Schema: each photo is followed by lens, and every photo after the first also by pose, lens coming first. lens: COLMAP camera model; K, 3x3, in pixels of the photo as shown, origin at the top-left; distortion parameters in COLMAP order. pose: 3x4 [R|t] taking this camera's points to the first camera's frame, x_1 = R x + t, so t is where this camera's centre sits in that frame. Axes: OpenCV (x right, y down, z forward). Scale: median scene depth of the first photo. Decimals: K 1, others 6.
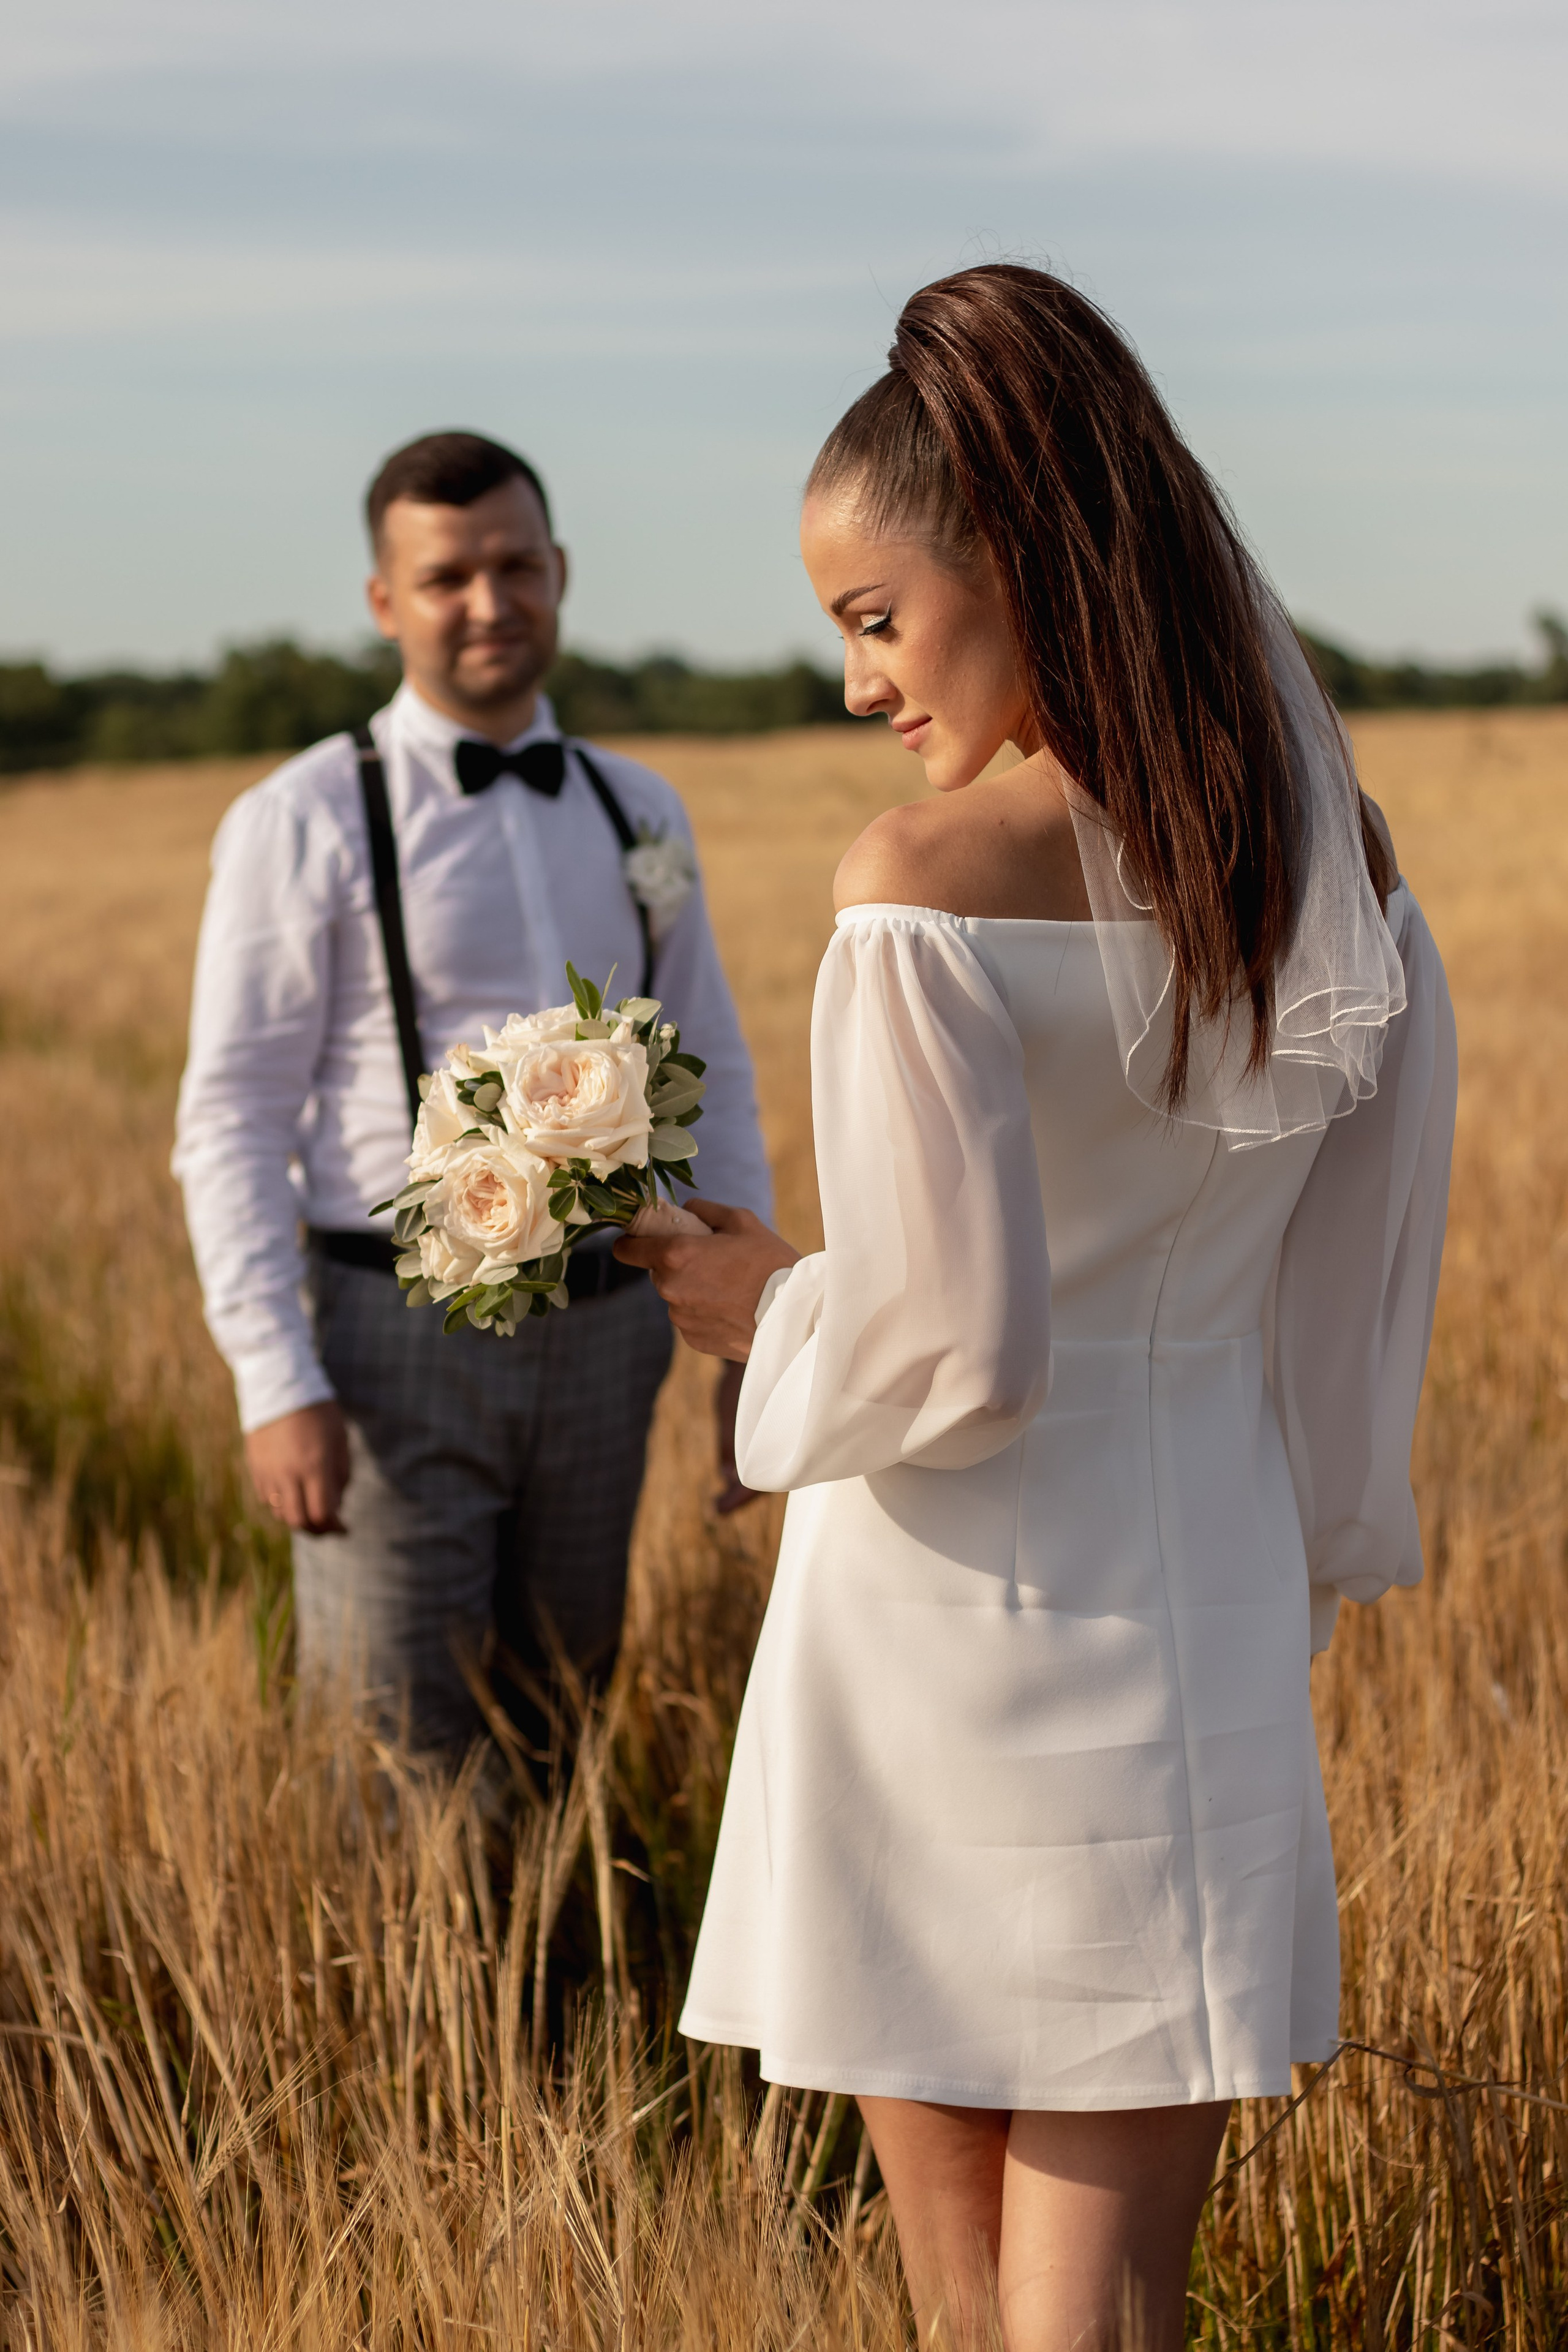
lens RADIAL K [[4556.1, 0, 786.5], [0, 4556.1, 1102.8], [0, 0, 1]] dist [-0.034317, 3.279544]
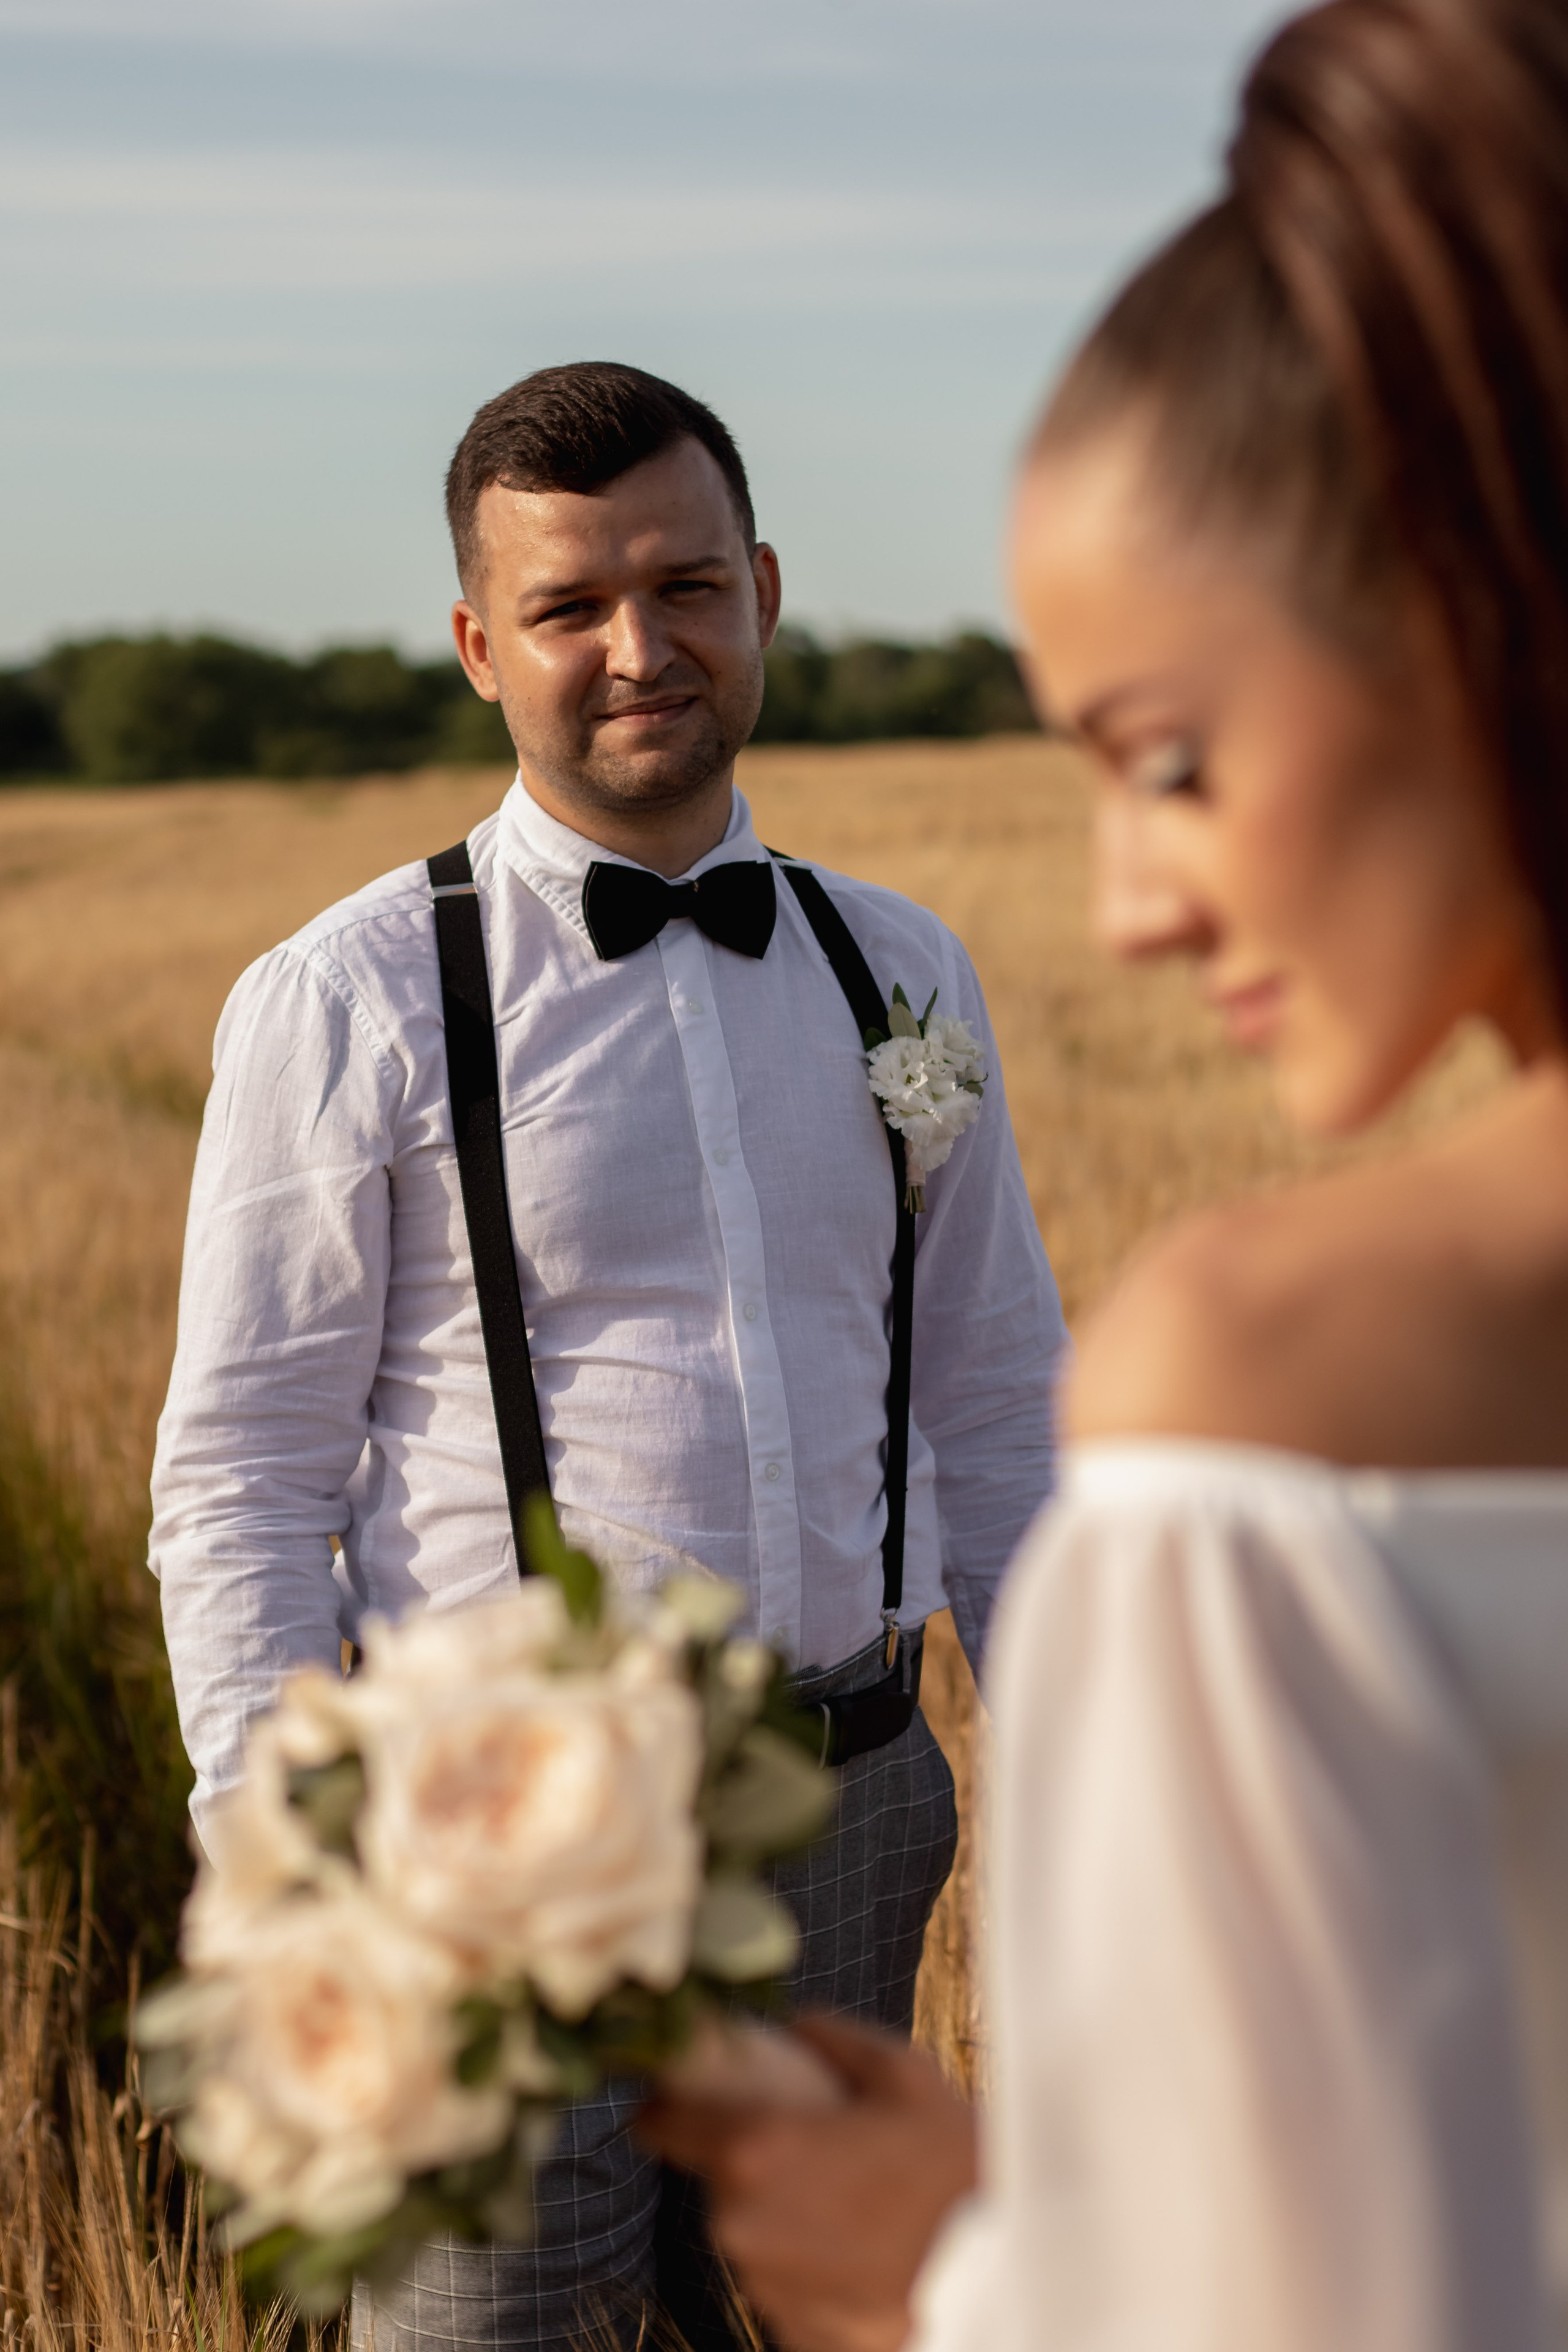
lens RADIAL K [[4556.1, 0, 786.5], [0, 4556.1, 1102.8], [0, 0, 1]] dist [-0.034317, 3.279544]
pose [[0.993780, -0.004468, -0.111269, 0.022753], [0.005784, 0.999917, 0.011509, -0.055522], [0.111208, -0.012081, 0.993724, 0.394428]]
